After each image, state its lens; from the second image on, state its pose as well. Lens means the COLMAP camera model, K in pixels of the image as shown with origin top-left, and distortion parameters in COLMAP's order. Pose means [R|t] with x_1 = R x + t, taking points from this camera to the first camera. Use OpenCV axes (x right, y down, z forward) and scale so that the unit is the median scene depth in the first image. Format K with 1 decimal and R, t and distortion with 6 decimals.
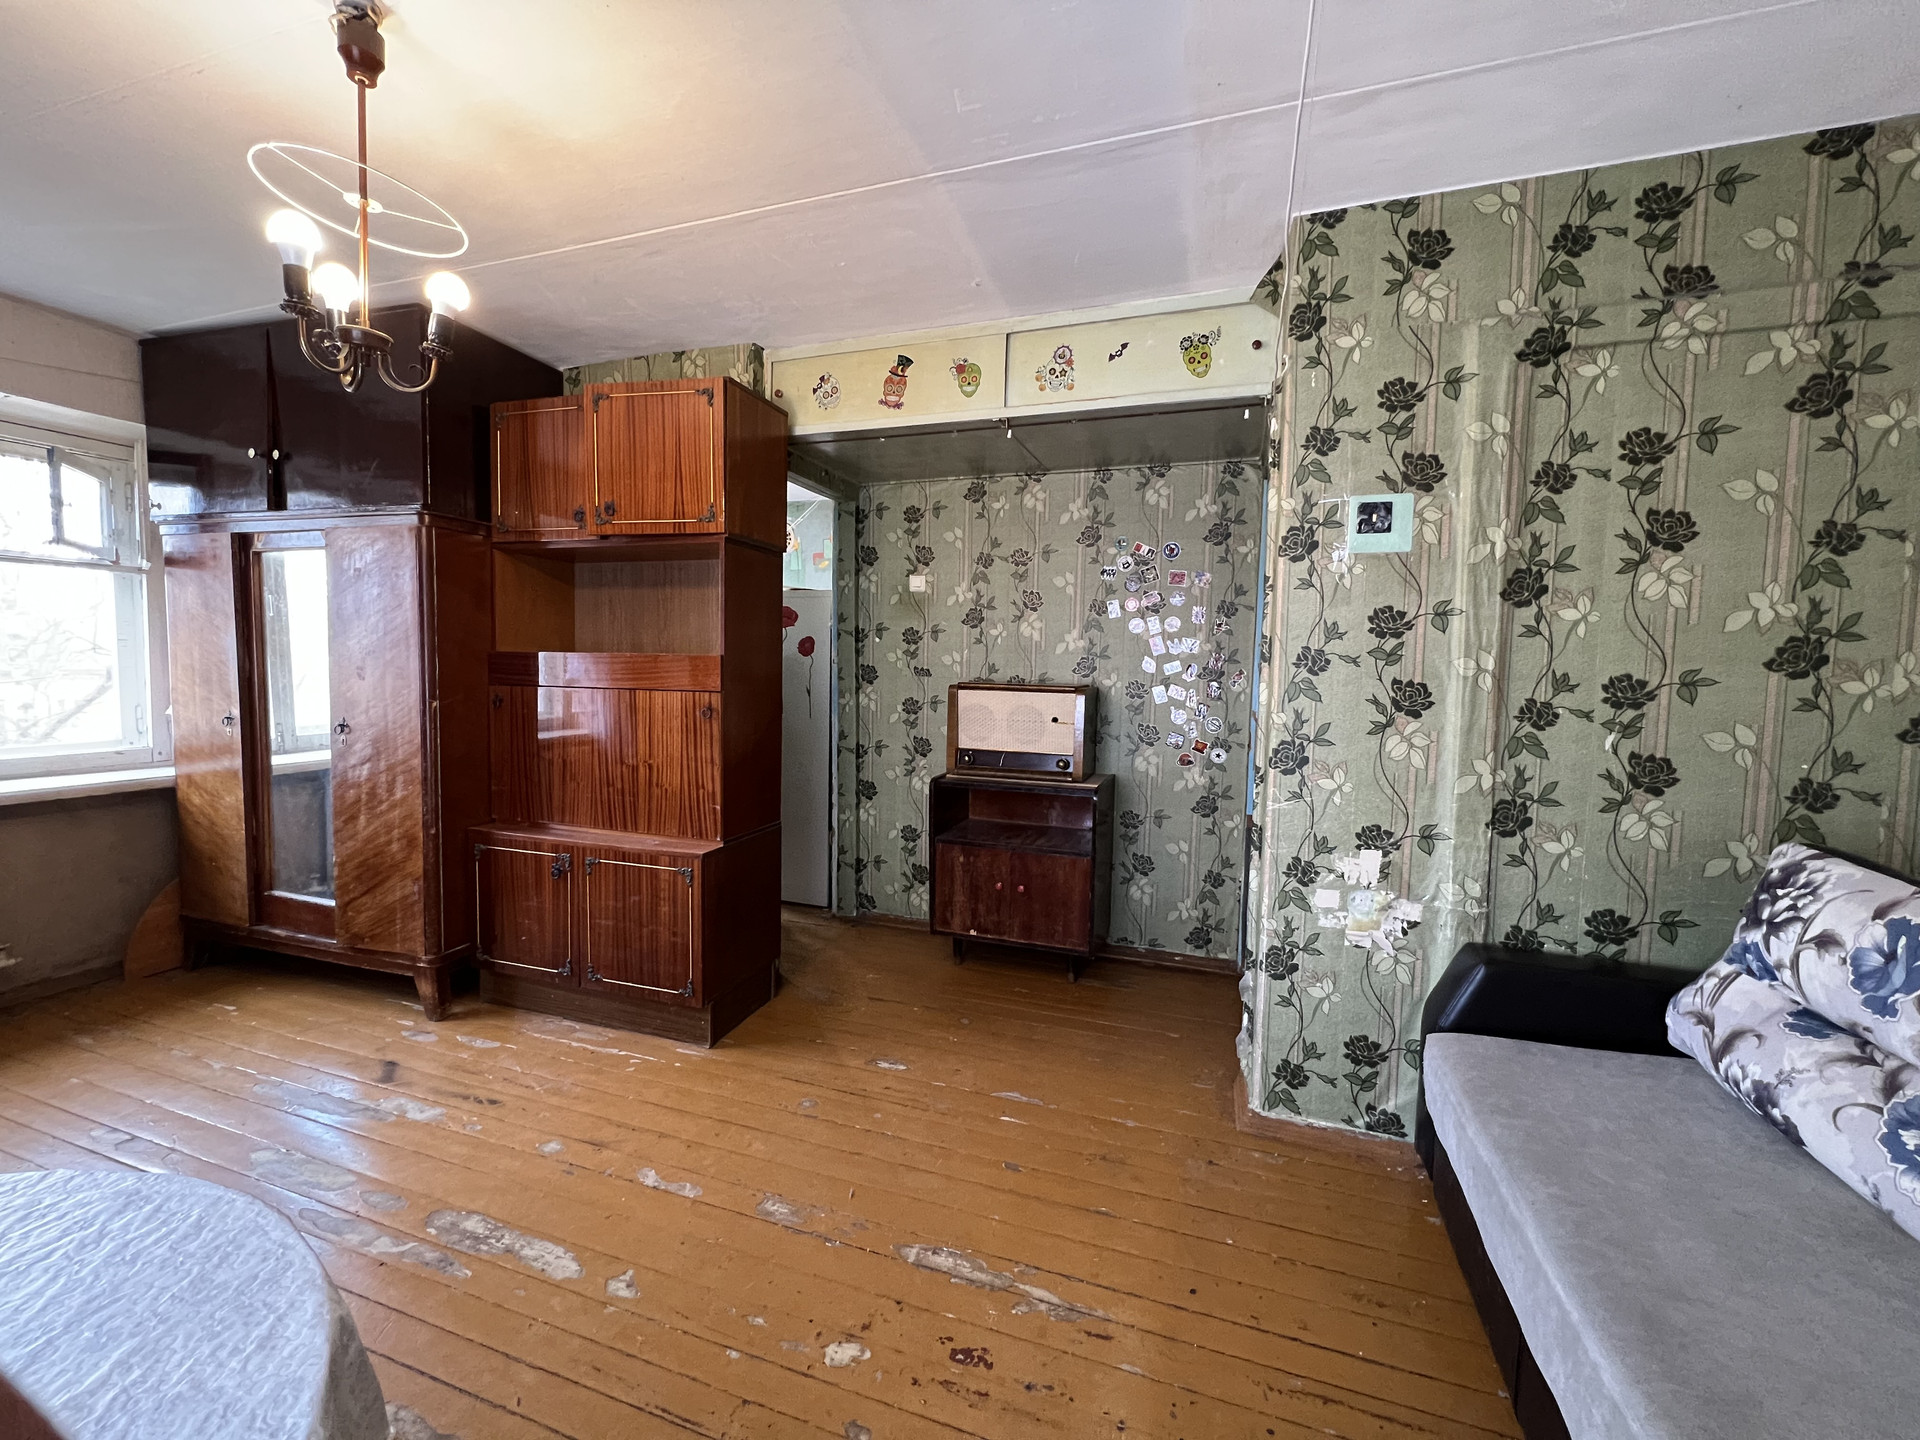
lens RADIAL K [[769.6, 0, 956.9], [0, 769.6, 712.7], [0, 0, 1]] dist [-0.002535, 0.000447]
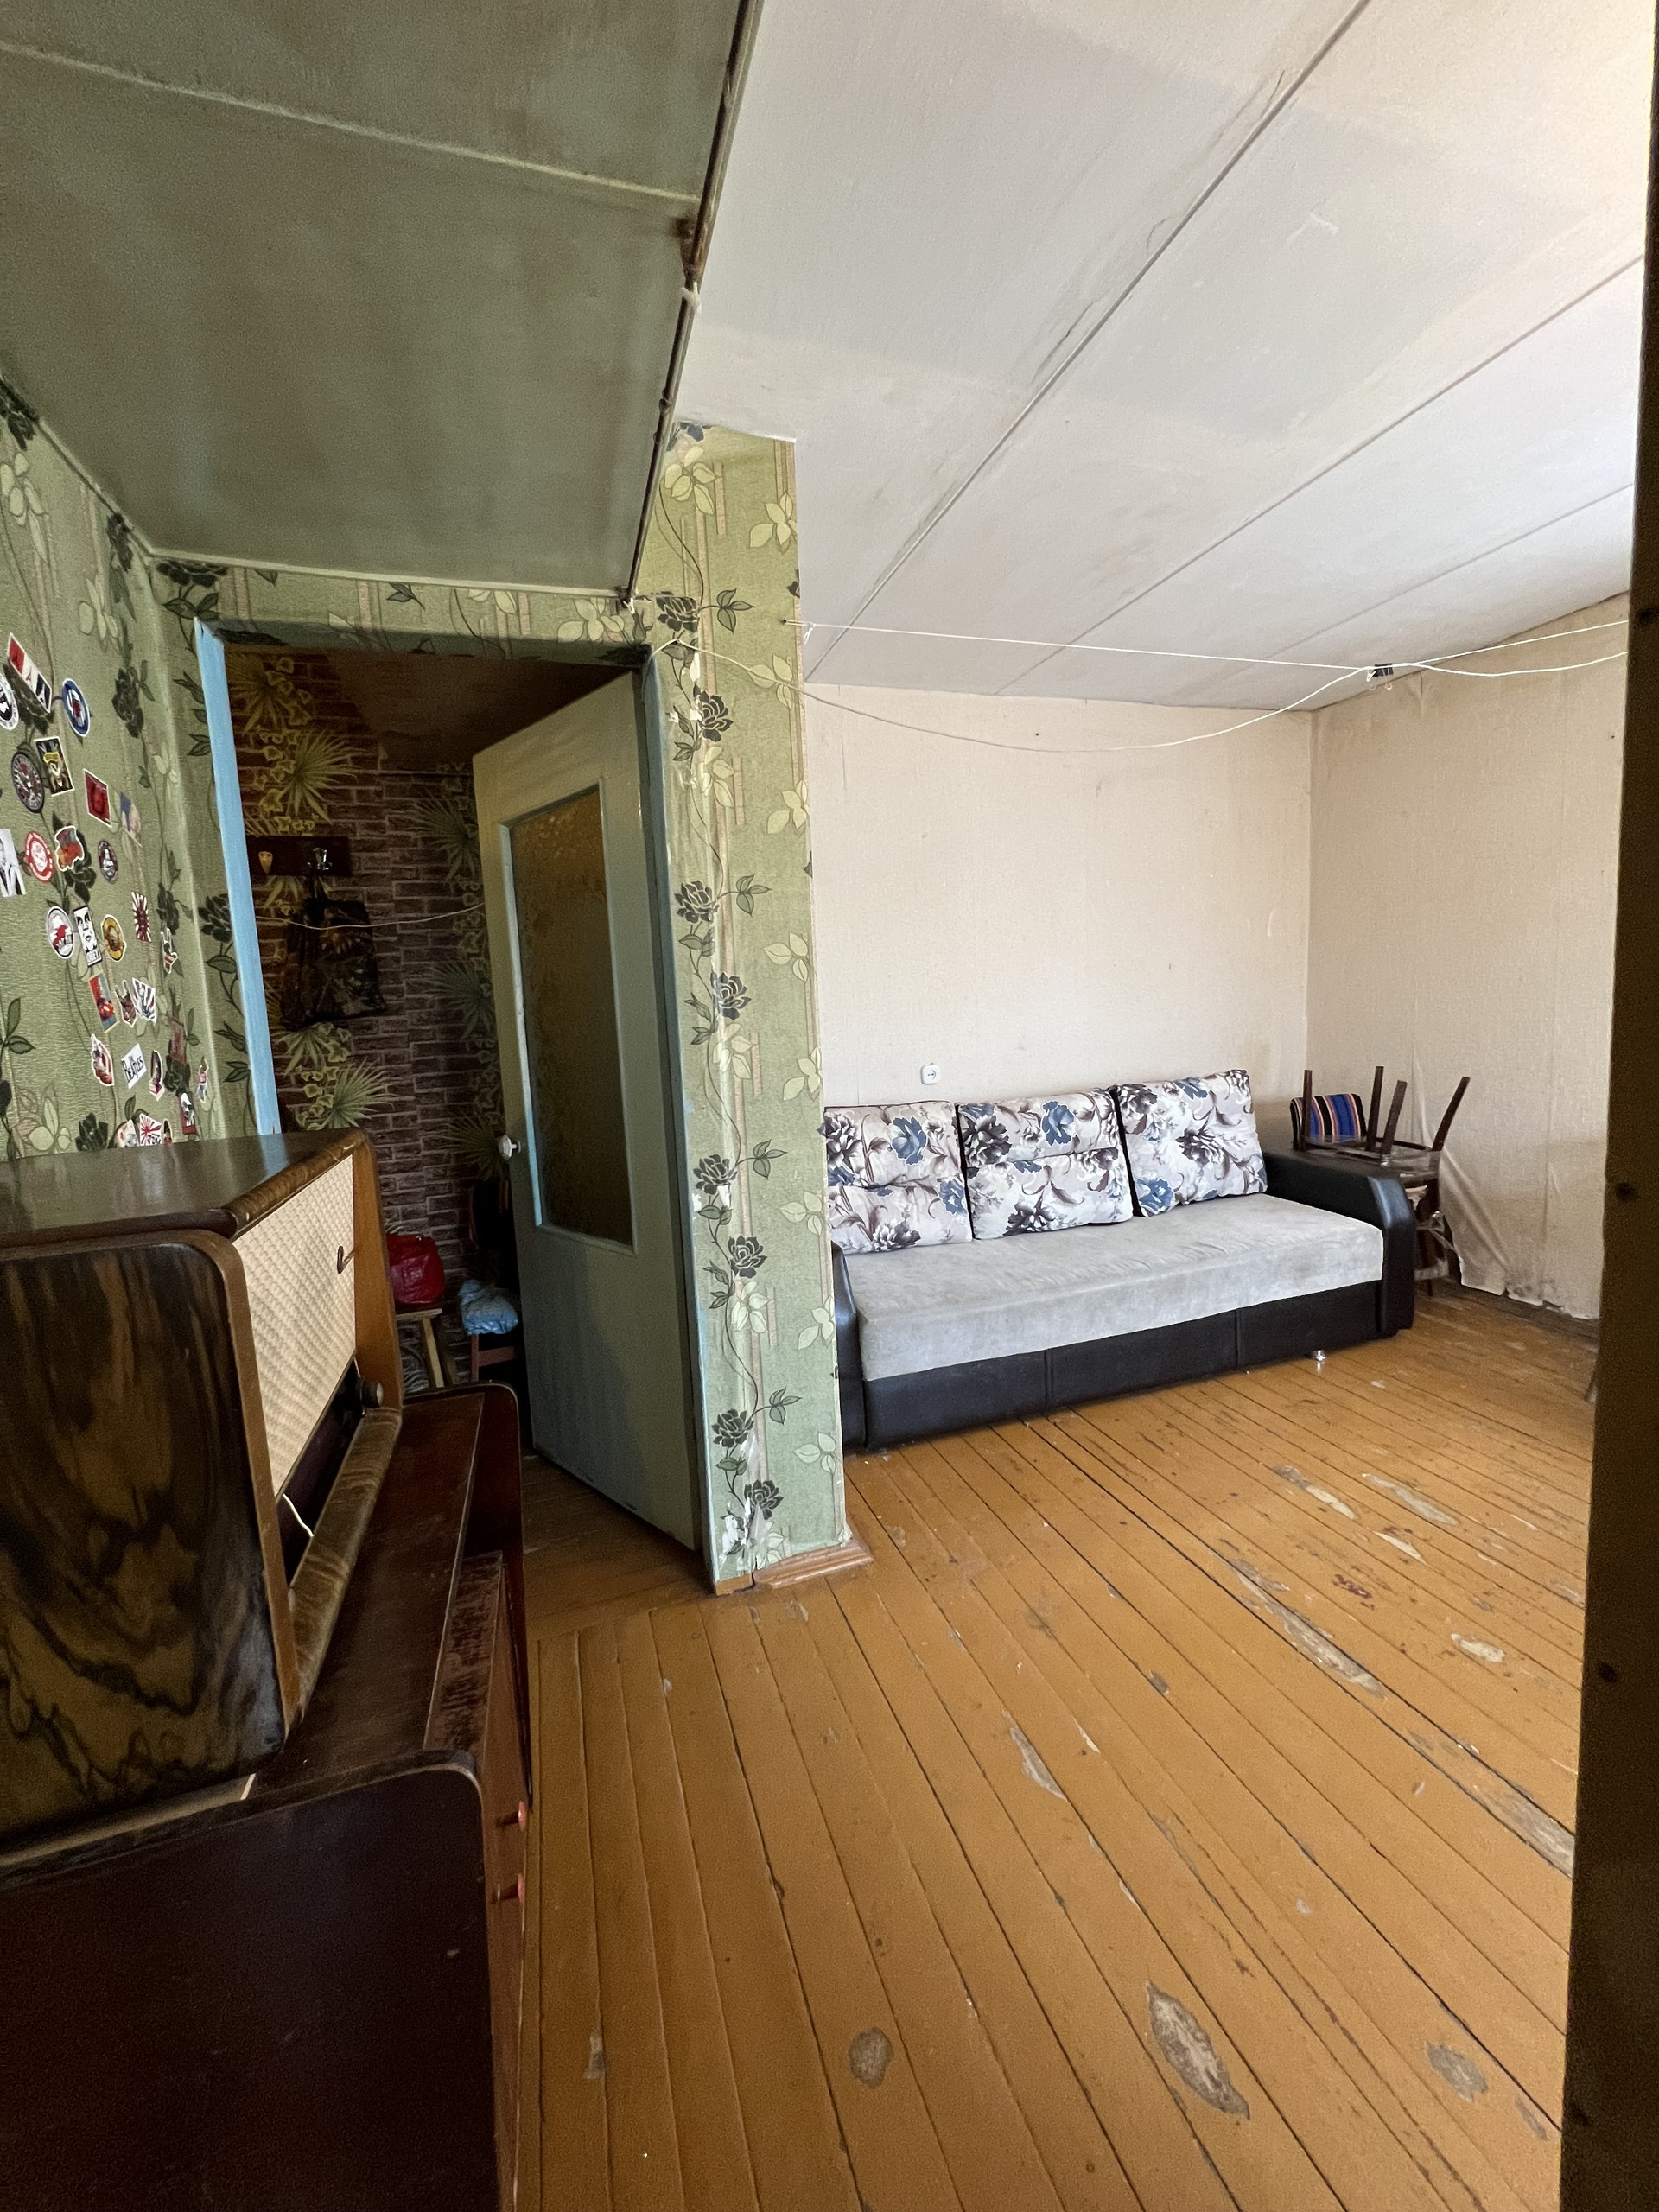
lens RADIAL K [[886.6, 0, 837.7], [0, 886.6, 1102.9], [0, 0, 1]] dist [-0.002535, 0.000447]
pose [[-0.606884, -0.080792, 0.790673, -0.341501], [0.096284, 0.980020, 0.174043, -0.124512], [-0.788936, 0.181754, -0.586980, 1.520936]]
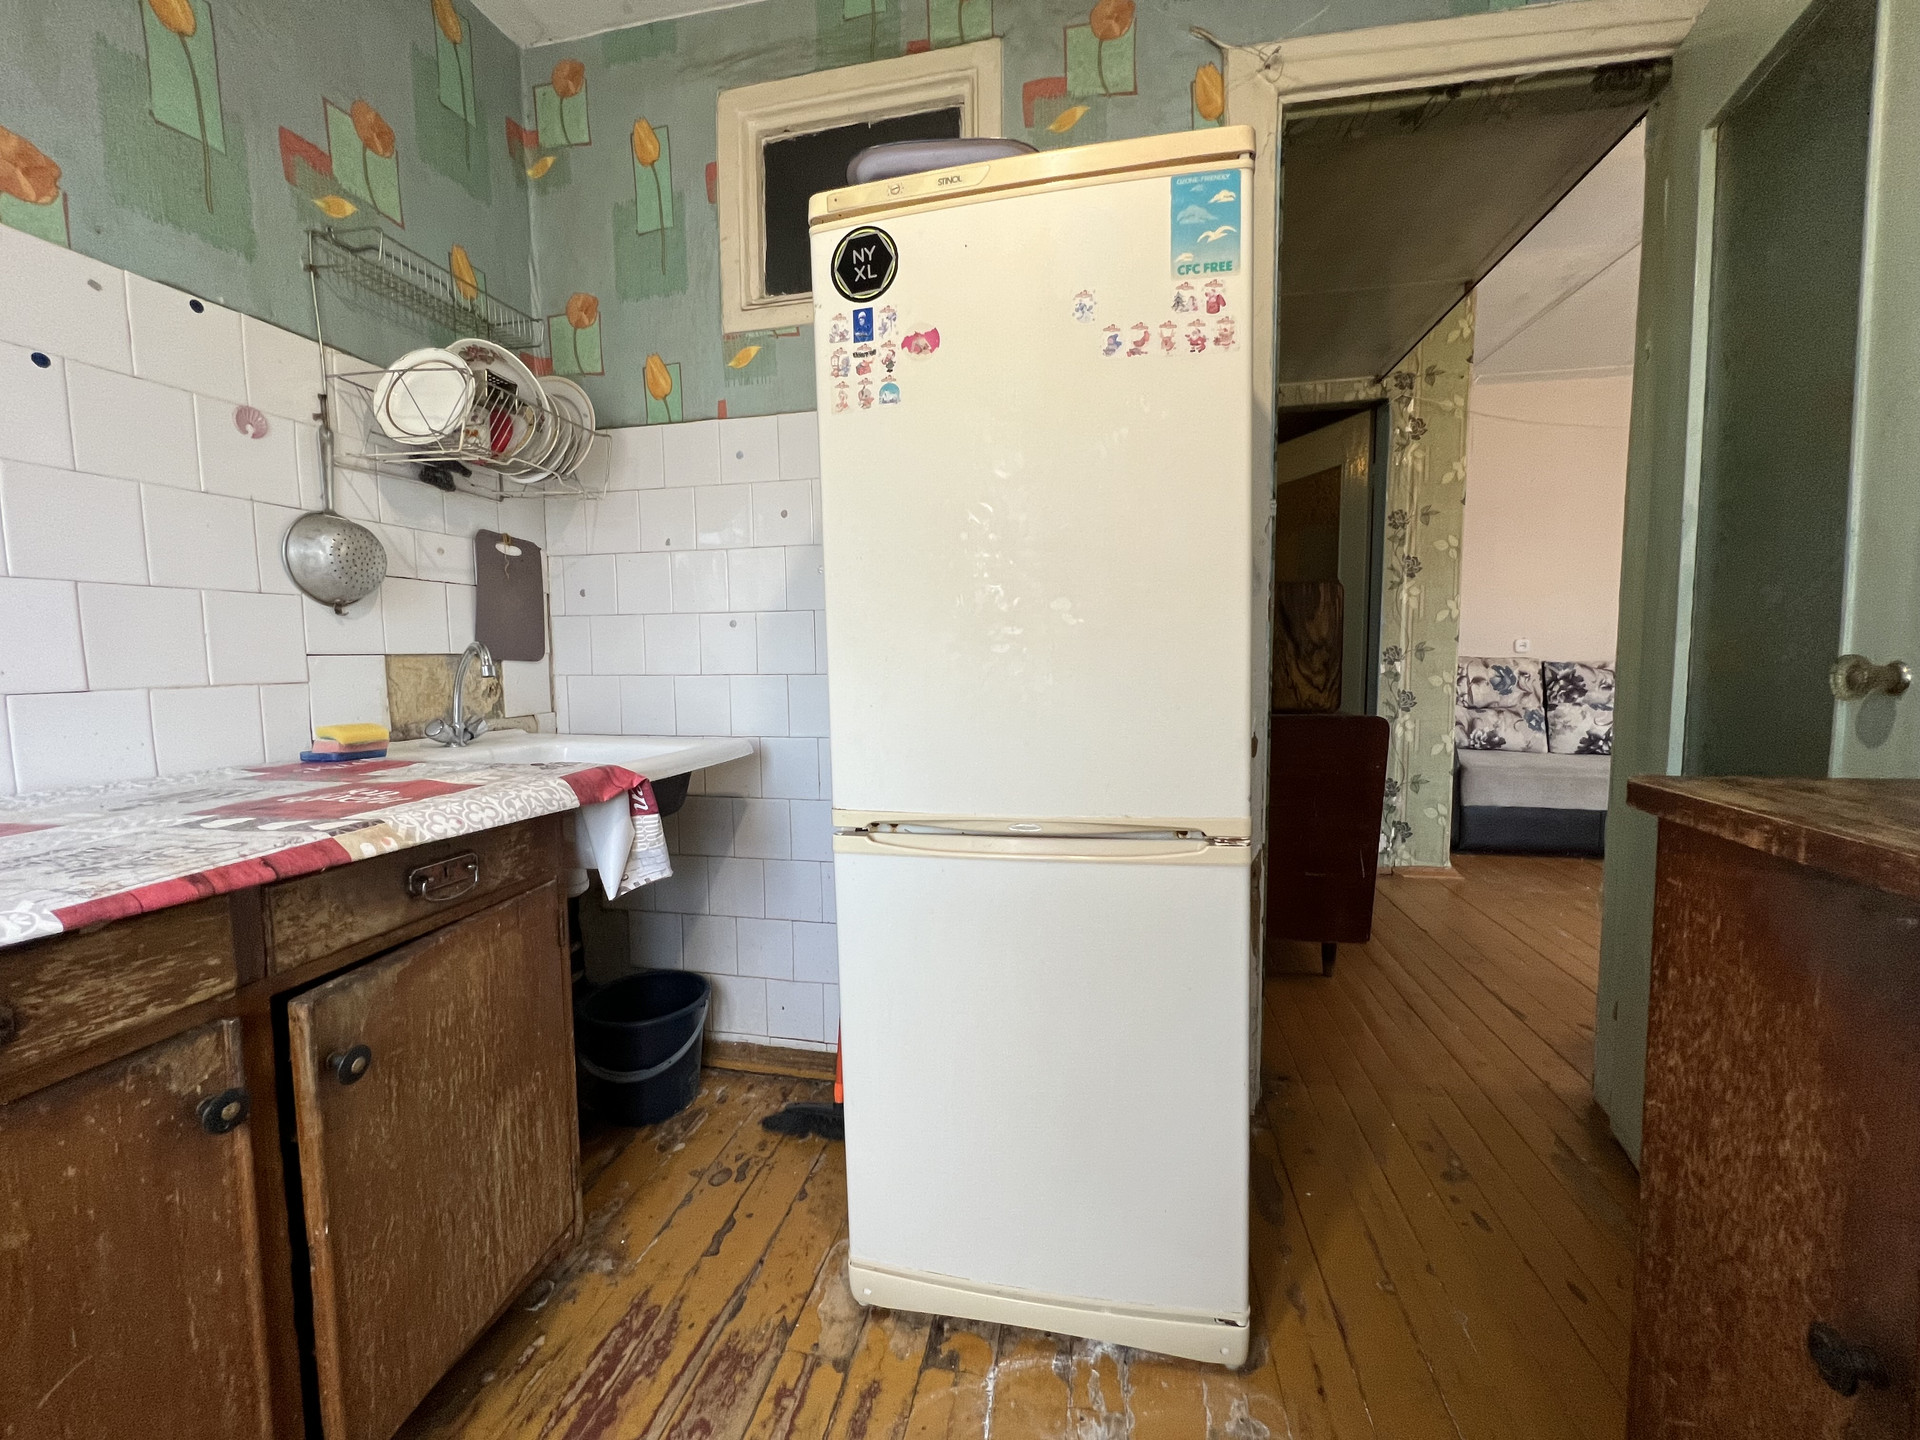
lens RADIAL K [[769.6, 0, 956.9], [0, 769.6, 712.7], [0, 0, 1]] dist [-0.002535, 0.000447]
pose [[-0.134966, -0.097059, 0.986085, -0.983054], [0.076660, 0.991185, 0.108054, -0.031724], [-0.987880, 0.090177, -0.126335, 2.180533]]
